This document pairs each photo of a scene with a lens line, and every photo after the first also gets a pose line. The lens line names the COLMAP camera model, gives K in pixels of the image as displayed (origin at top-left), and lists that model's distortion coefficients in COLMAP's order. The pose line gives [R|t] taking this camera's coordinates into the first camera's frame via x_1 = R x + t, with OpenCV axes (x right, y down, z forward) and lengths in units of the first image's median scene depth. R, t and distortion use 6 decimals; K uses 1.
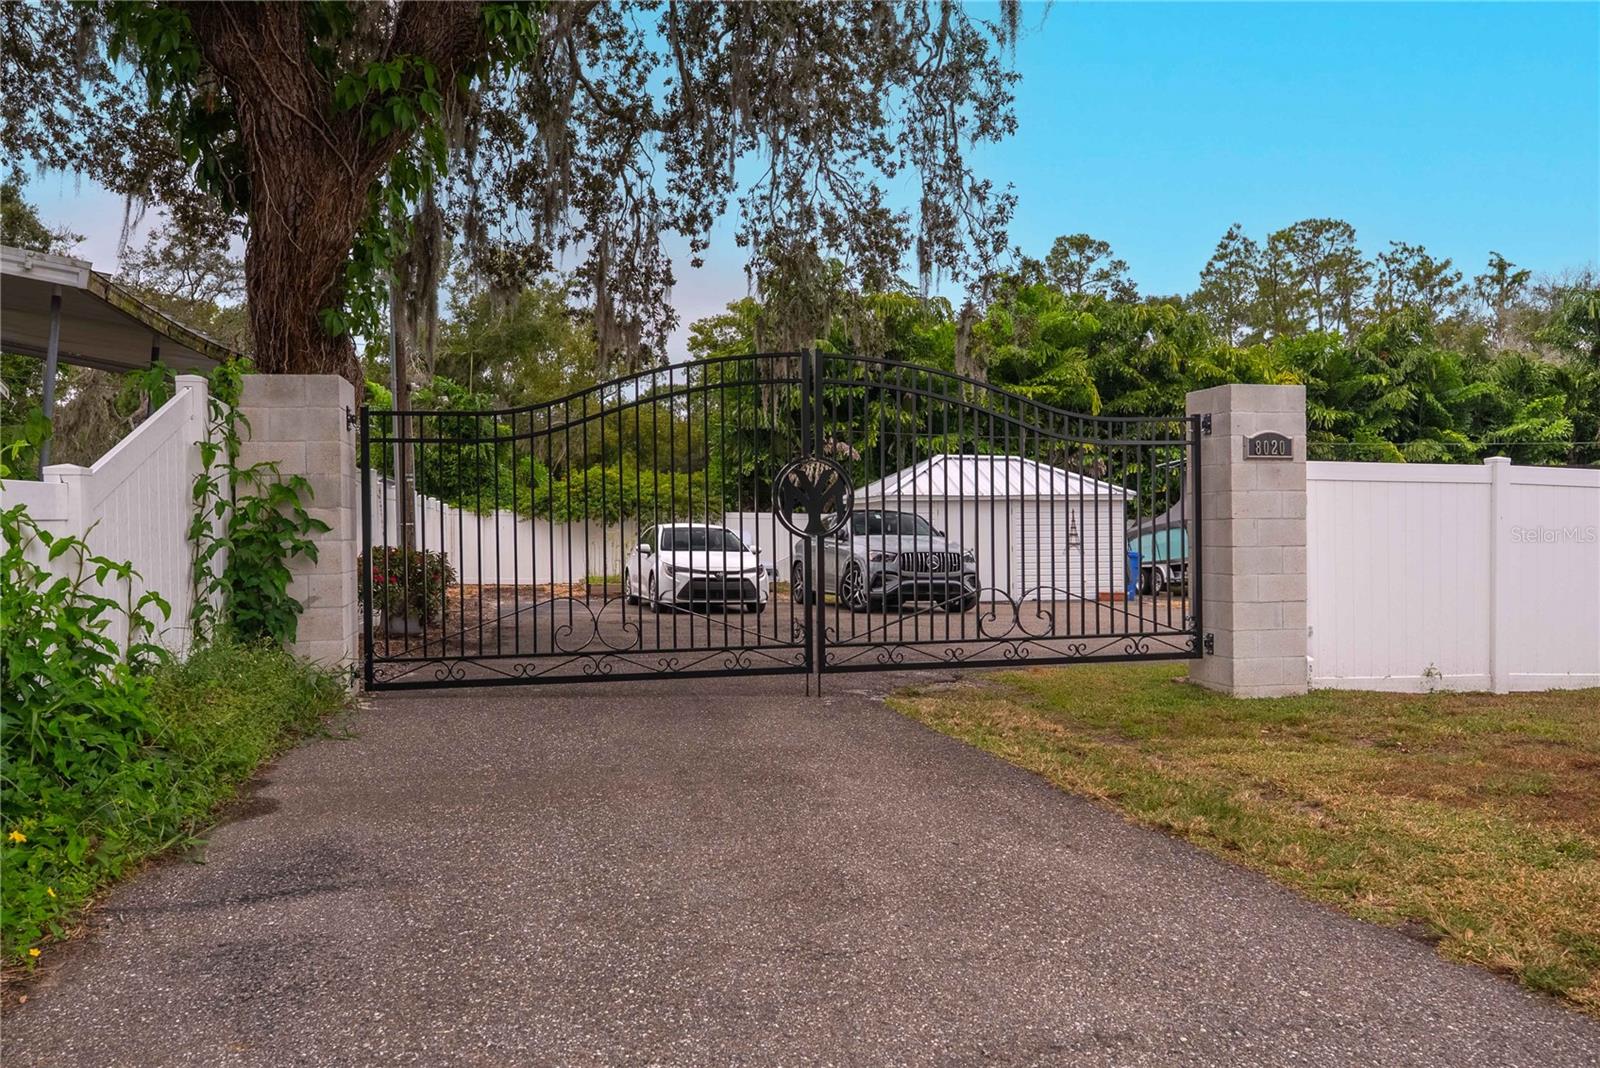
lens RADIAL K [[1175.9, 0, 800.0], [0, 1175.9, 534.0], [0, 0, 1]] dist [0.006186, -0.003693]
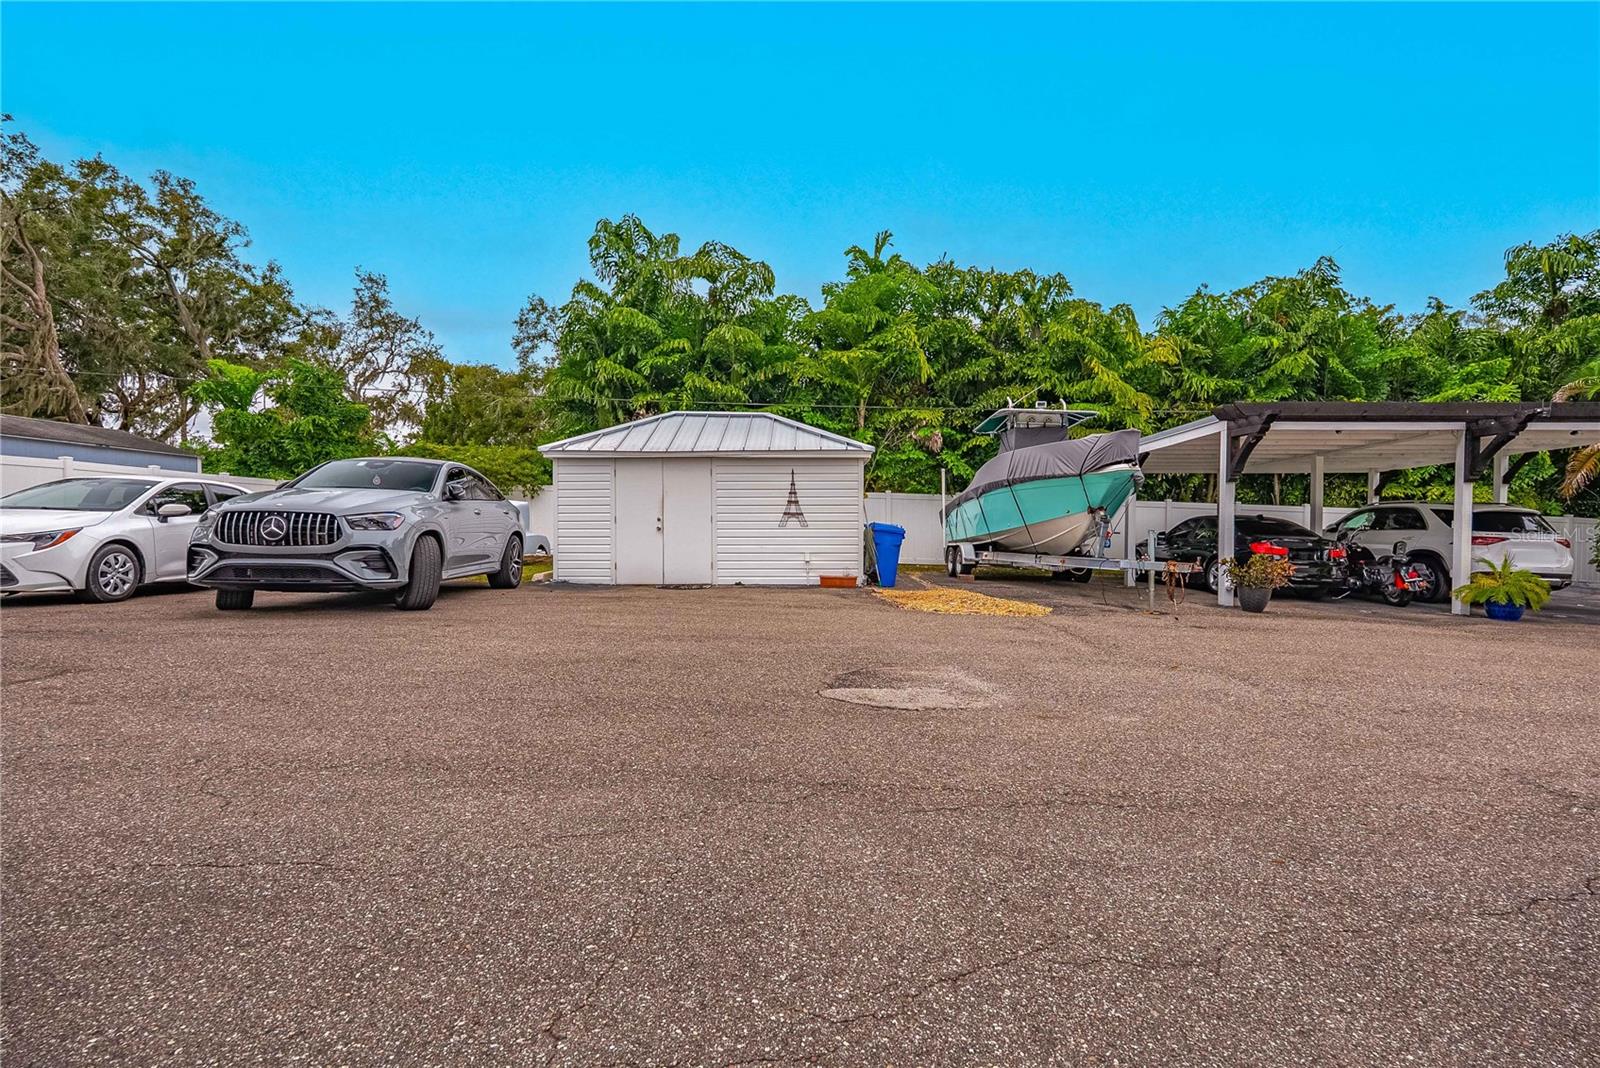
lens RADIAL K [[713.2, 0, 800.0], [0, 713.2, 534.0], [0, 0, 1]] dist [0.000817, -0.000121]
pose [[0.981888, 0.011919, -0.189089, 1.259473], [-0.009007, 0.999827, 0.016252, 0.053982], [0.189250, -0.014255, 0.981825, 2.039158]]
